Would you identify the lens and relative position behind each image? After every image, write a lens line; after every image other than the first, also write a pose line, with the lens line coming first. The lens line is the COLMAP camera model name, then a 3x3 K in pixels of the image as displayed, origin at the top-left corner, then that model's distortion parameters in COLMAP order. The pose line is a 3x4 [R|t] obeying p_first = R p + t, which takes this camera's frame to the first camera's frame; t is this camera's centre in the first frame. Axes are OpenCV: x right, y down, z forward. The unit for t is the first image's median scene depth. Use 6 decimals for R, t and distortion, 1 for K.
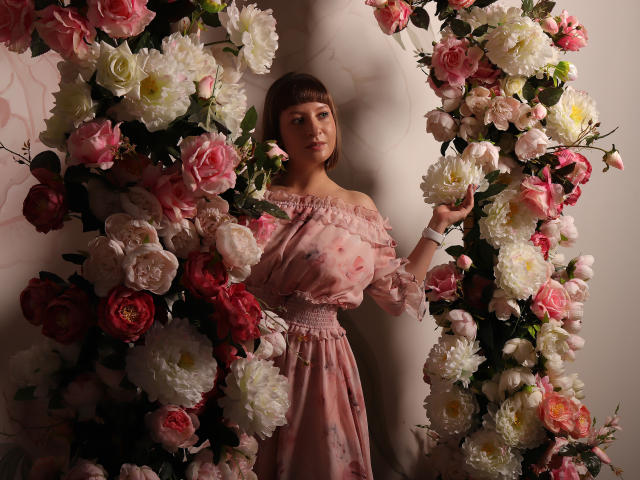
lens RADIAL K [[1127.3, 0, 320.4], [0, 1127.3, 239.5], [0, 0, 1]] dist [-0.046214, 0.000000]
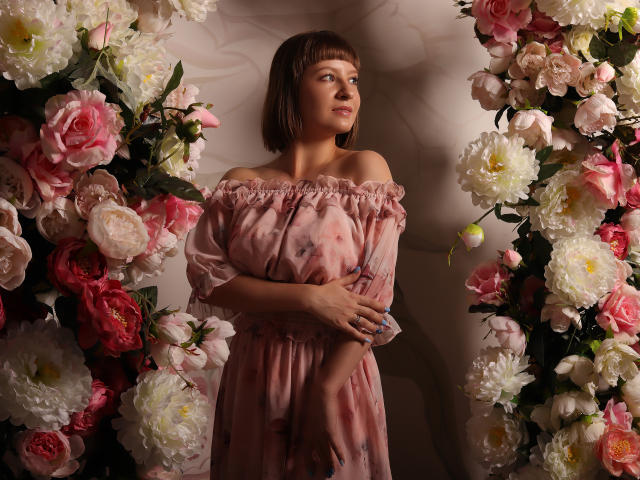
lens RADIAL K [[1127.3, 0, 320.5], [0, 1127.3, 239.9], [0, 0, 1]] dist [-0.046214, 0.000000]
pose [[0.975850, 0.029544, -0.216434, 0.171406], [-0.025800, 0.999465, 0.020100, -0.006334], [0.216912, -0.014031, 0.976090, 0.179579]]
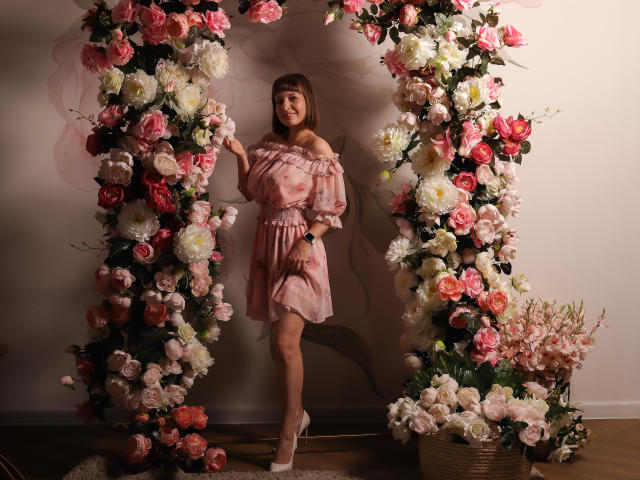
lens RADIAL K [[1127.3, 0, 321.7], [0, 1127.3, 239.1], [0, 0, 1]] dist [-0.046214, 0.000000]
pose [[0.805298, 0.060268, -0.589799, 0.978224], [-0.043234, 0.998141, 0.042963, 0.028107], [0.591292, -0.009099, 0.806407, -0.344535]]
